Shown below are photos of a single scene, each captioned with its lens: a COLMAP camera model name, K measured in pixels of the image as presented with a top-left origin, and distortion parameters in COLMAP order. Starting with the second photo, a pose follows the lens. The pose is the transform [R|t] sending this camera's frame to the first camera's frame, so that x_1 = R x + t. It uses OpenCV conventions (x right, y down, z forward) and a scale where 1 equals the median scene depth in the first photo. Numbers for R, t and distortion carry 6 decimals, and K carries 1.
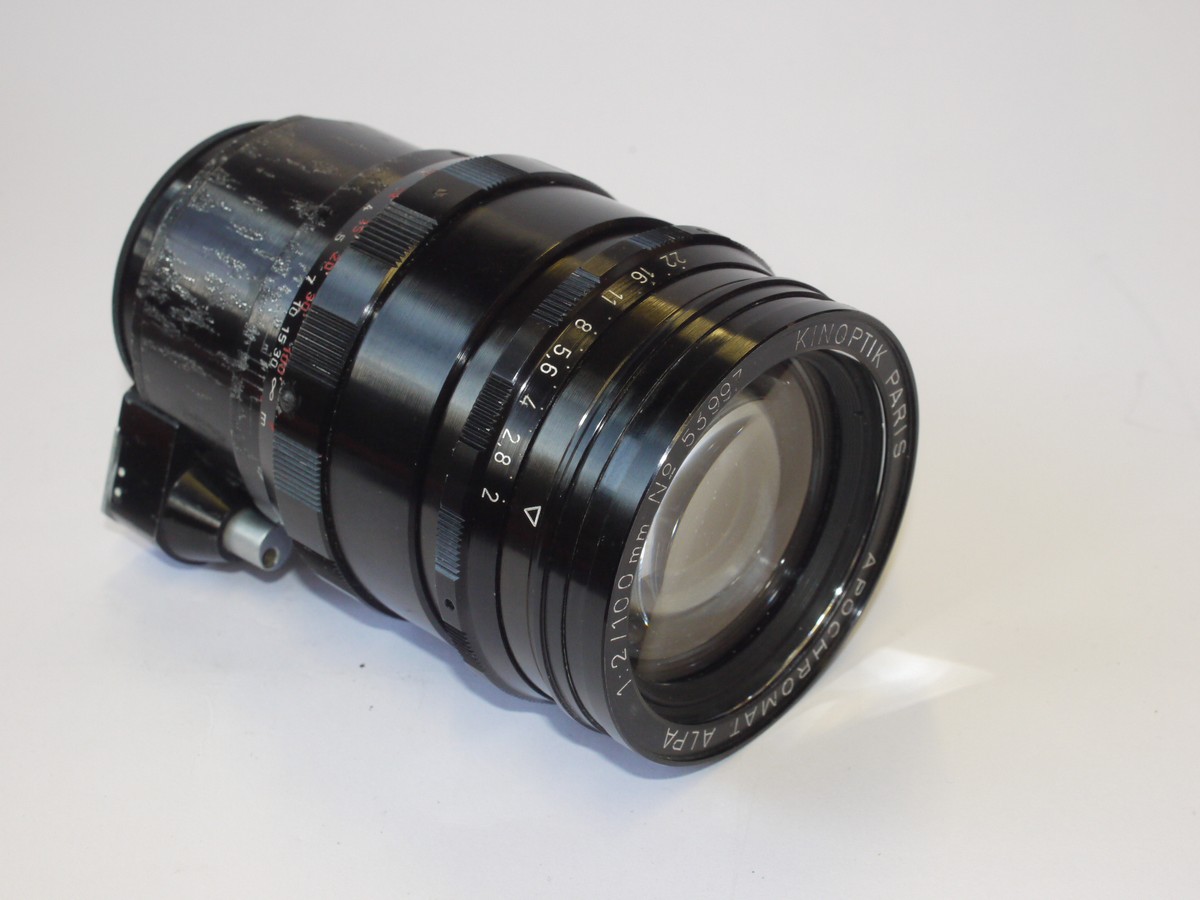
lens RADIAL K [[2113.4, 0, 604.4], [0, 2113.4, 451.8], [0, 0, 1]] dist [0.018543, 0.000000]
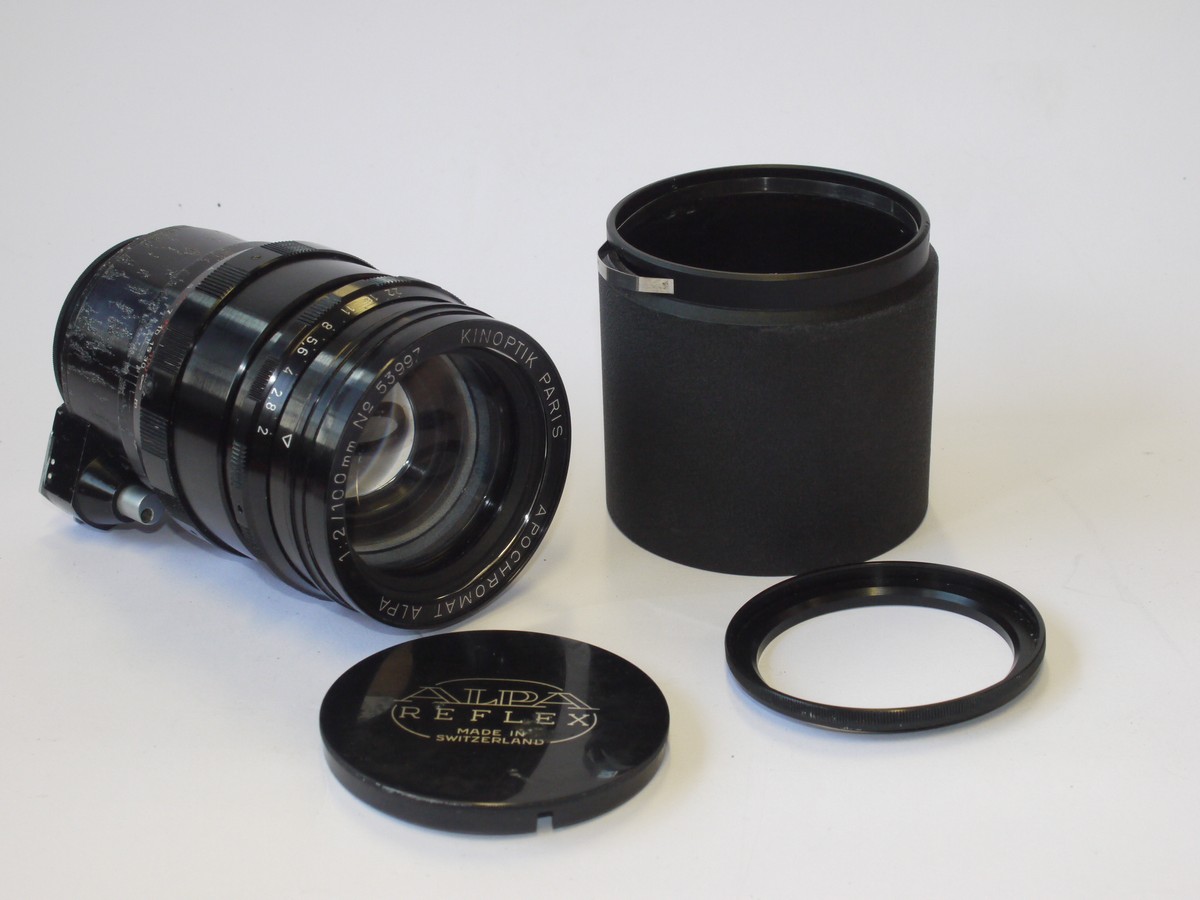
lens RADIAL K [[2113.4, 0, 596.4], [0, 2113.4, 447.5], [0, 0, 1]] dist [0.018543, 0.000000]
pose [[0.998835, 0.012262, -0.046662, 0.240655], [-0.019601, 0.986885, -0.160231, 0.252599], [0.044086, 0.160959, 0.985976, -0.480342]]
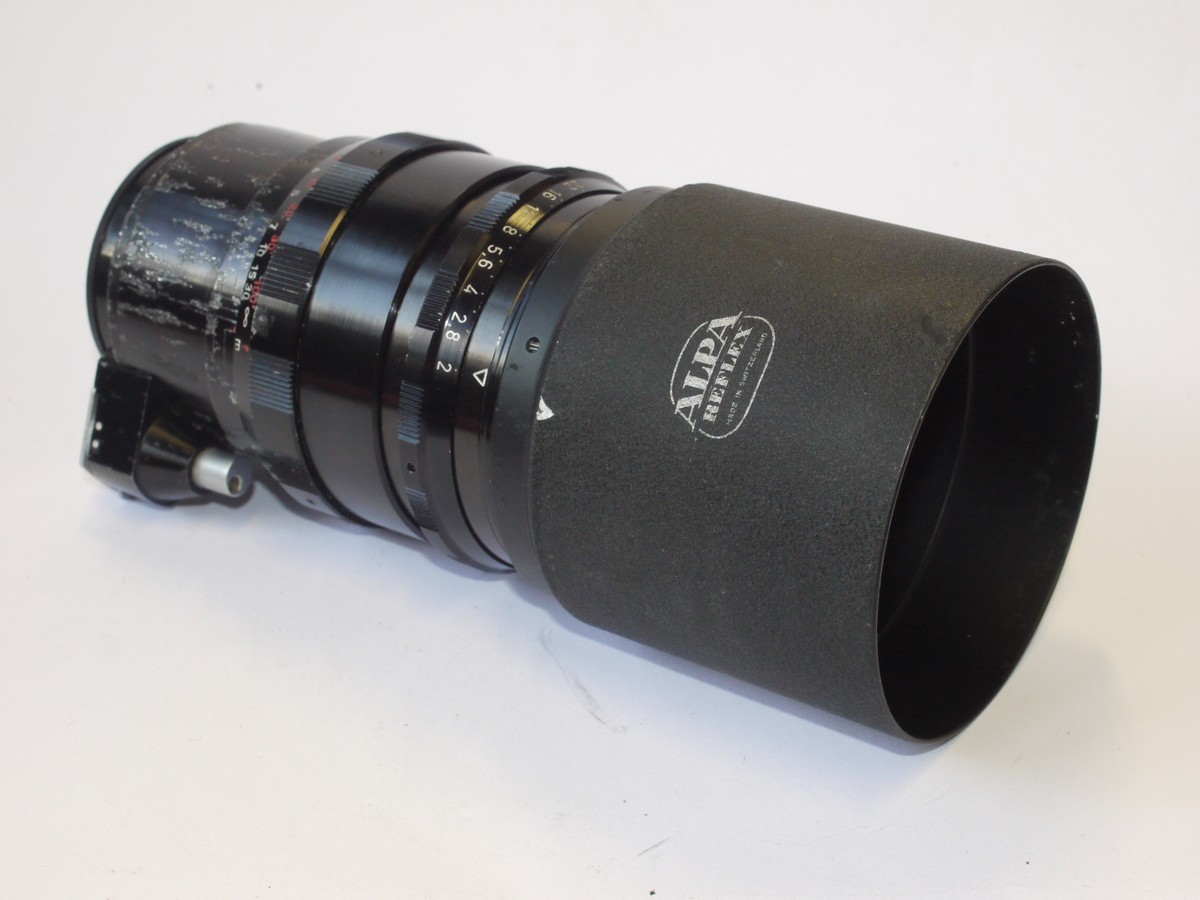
lens RADIAL K [[2113.4, 0, 598.1], [0, 2113.4, 450.3], [0, 0, 1]] dist [0.018543, 0.000000]
pose [[0.992043, -0.054780, 0.113361, -0.097245], [0.068575, 0.990206, -0.121614, 0.203930], [-0.105588, 0.128420, 0.986083, -0.200544]]
